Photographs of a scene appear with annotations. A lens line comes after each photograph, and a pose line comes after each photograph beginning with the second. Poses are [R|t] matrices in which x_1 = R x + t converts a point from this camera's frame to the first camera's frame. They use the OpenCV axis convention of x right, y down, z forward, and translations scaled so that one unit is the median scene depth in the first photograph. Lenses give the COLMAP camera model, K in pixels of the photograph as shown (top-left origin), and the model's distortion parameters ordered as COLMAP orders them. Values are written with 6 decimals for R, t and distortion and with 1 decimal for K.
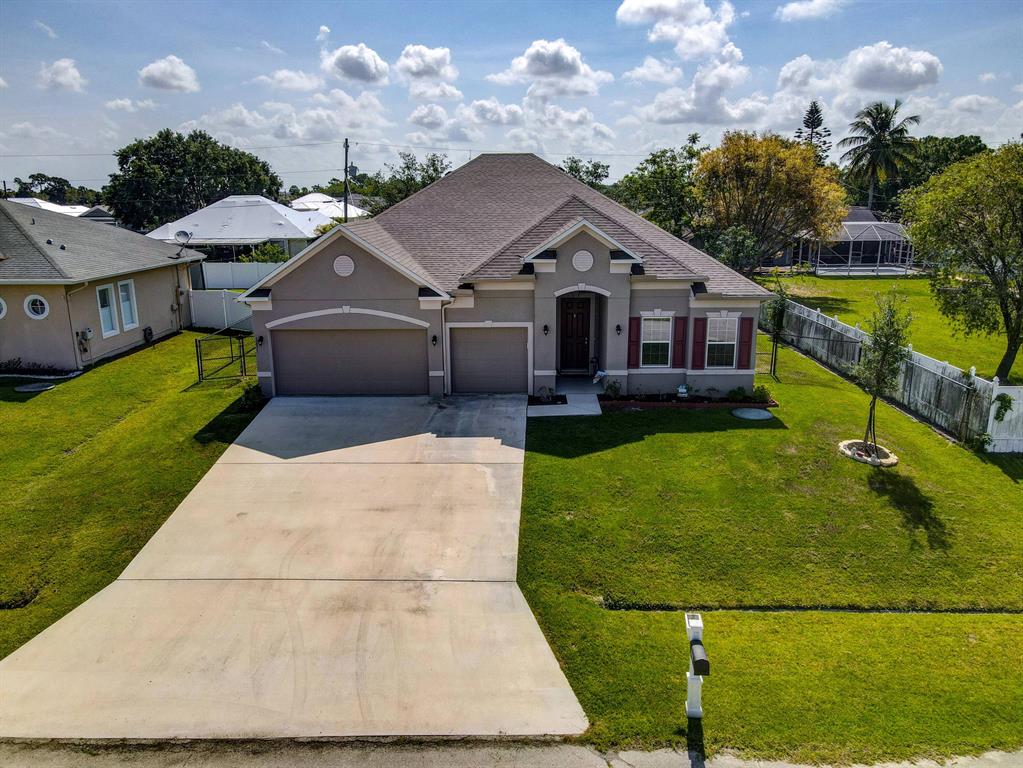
lens RADIAL K [[744.5, 0, 502.0], [0, 744.5, 382.4], [0, 0, 1]] dist [0.013769, 0.001013]
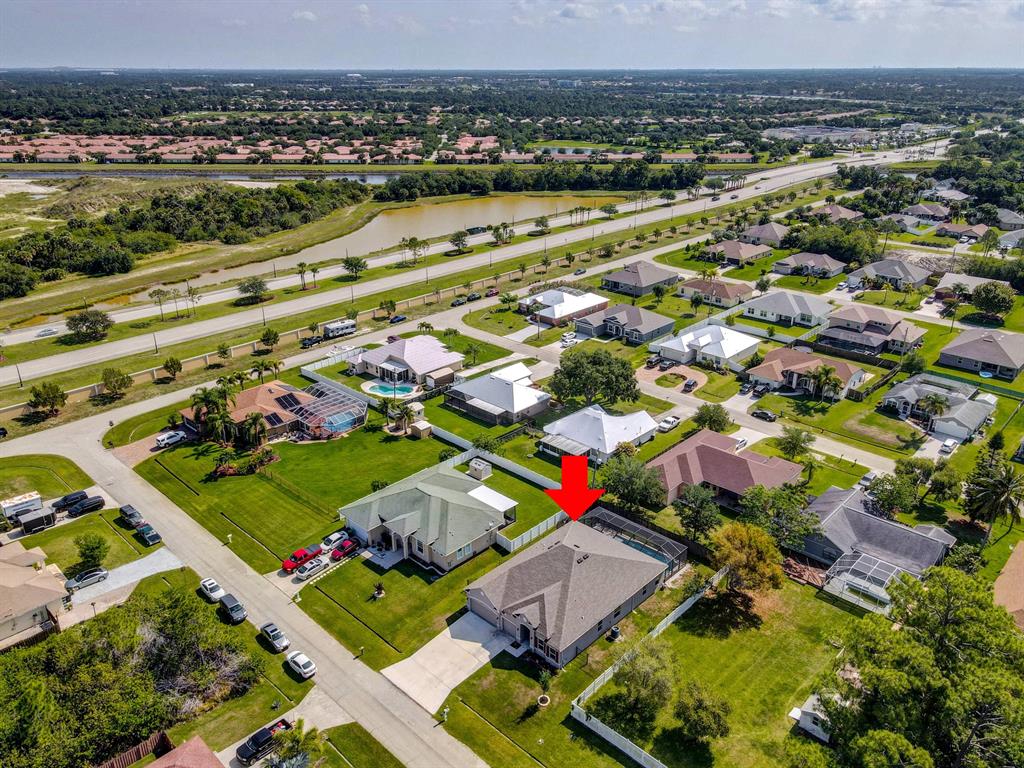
lens RADIAL K [[756.6, 0, 509.7], [0, 756.6, 385.2], [0, 0, 1]] dist [0.000616, 0.029706]
pose [[0.741489, 0.273433, -0.612722, 2.412186], [-0.170614, 0.960016, 0.221947, -2.485748], [0.648910, -0.060033, 0.758493, -2.259943]]
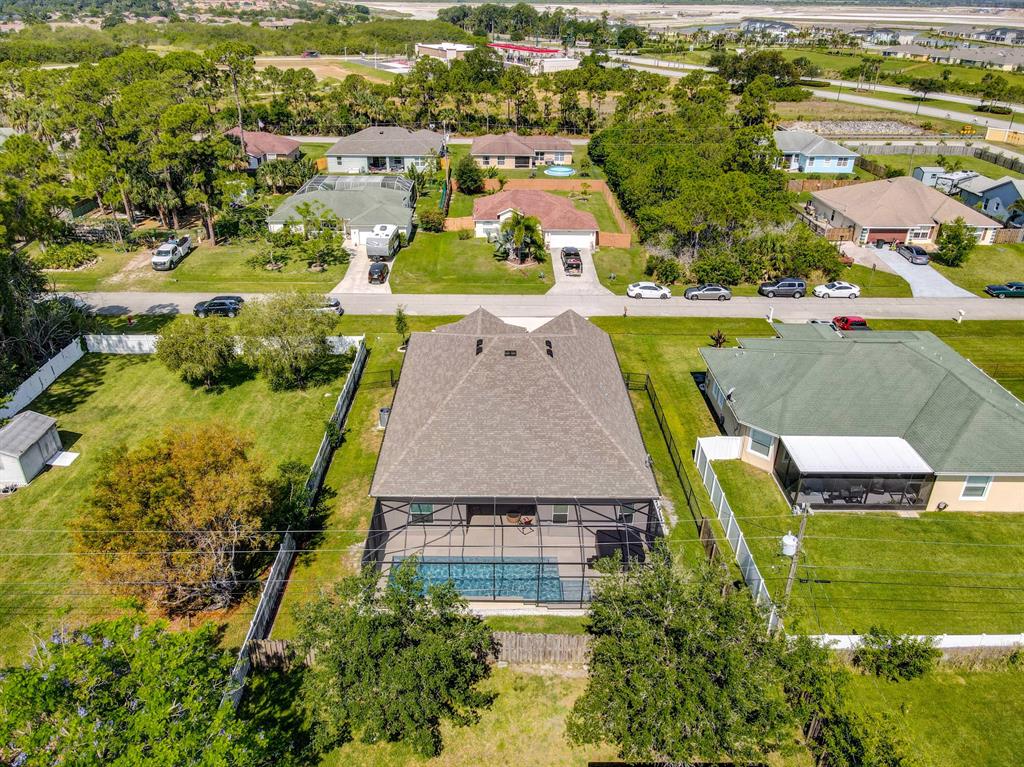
lens RADIAL K [[739.6, 0, 509.8], [0, 739.6, 381.3], [0, 0, 1]] dist [0.033165, -0.024294]
pose [[-0.999252, 0.017083, -0.034680, 0.122520], [-0.010278, 0.747376, 0.664322, -1.998818], [0.037268, 0.664182, -0.746641, 3.518996]]
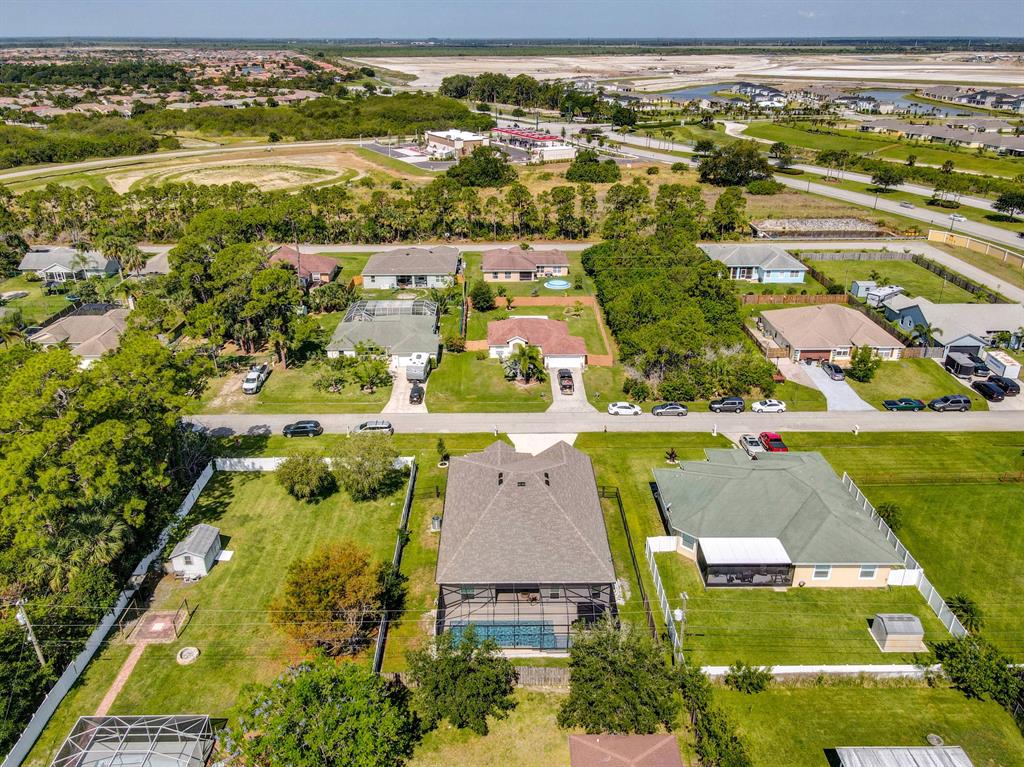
lens RADIAL K [[756.6, 0, 509.7], [0, 756.6, 384.7], [0, 0, 1]] dist [0.000616, 0.029706]
pose [[-0.999193, 0.026025, -0.030602, 0.194441], [0.001311, 0.782498, 0.622652, -3.172933], [0.040150, 0.622109, -0.781900, 4.273570]]
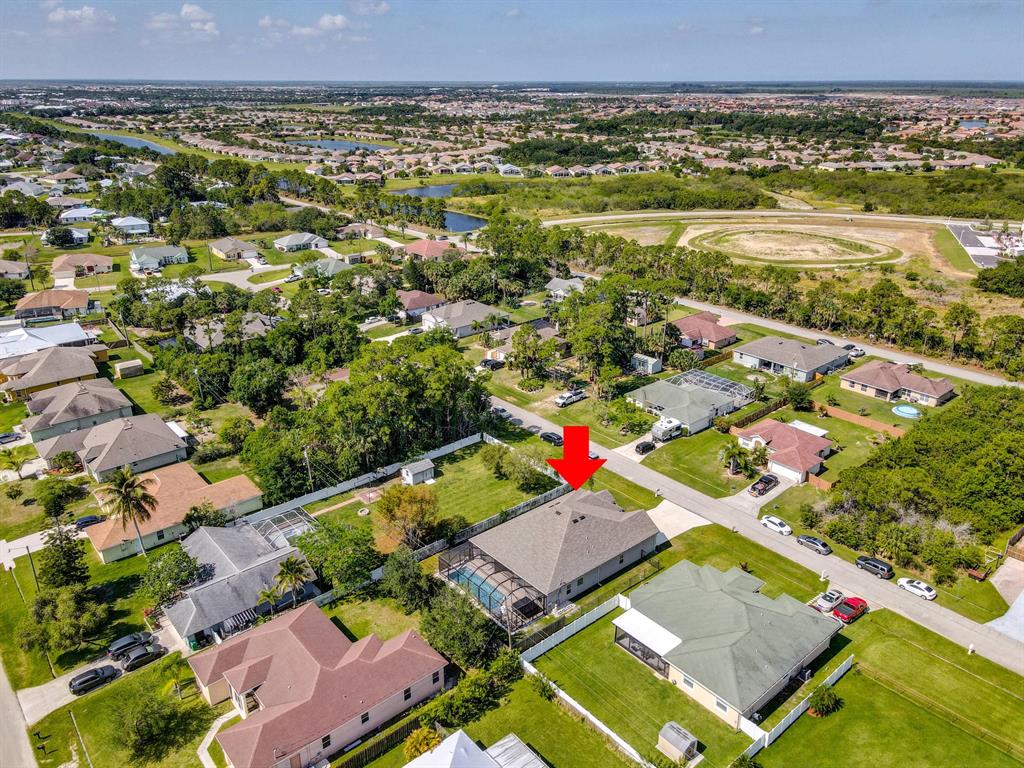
lens RADIAL K [[747.7, 0, 512.0], [0, 747.7, 384.0], [0, 0, 1]] dist [0.007998, 0.003428]
pose [[-0.674189, -0.271687, 0.686771, -3.069447], [0.179410, 0.841781, 0.509133, -3.925852], [-0.716436, 0.466466, -0.518776, 4.176759]]
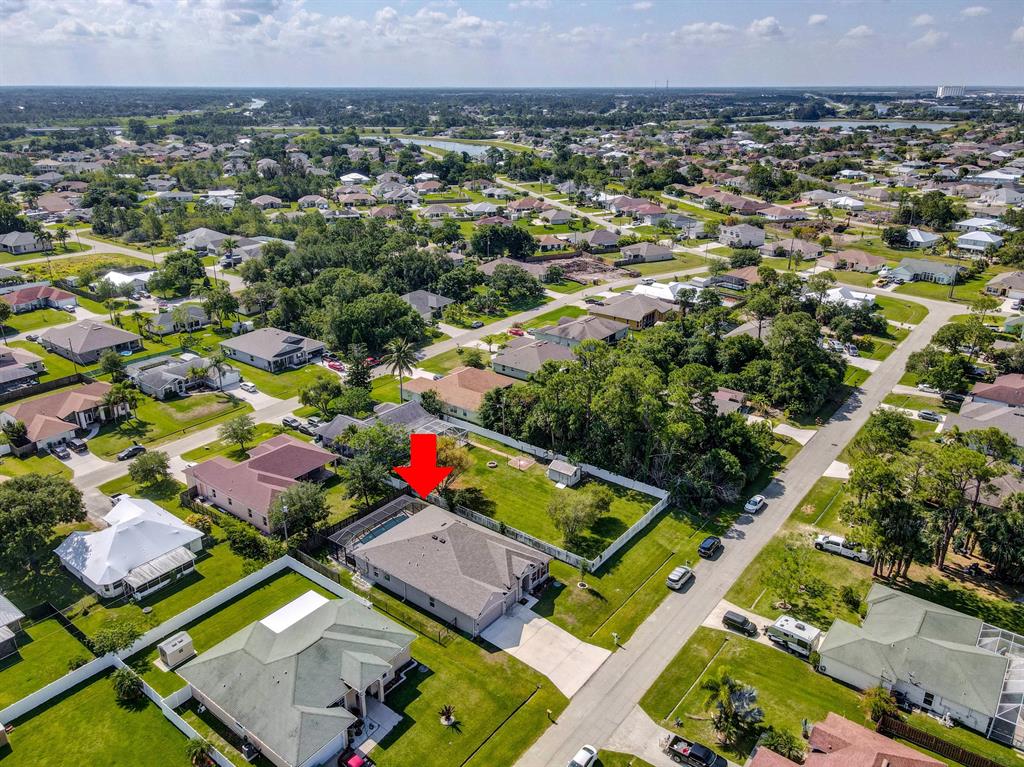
lens RADIAL K [[756.6, 0, 509.7], [0, 756.6, 384.7], [0, 0, 1]] dist [0.000616, 0.029706]
pose [[0.591975, -0.284760, 0.753974, -3.271628], [0.186249, 0.958515, 0.215779, -2.387602], [-0.784141, 0.012691, 0.620453, -1.845151]]
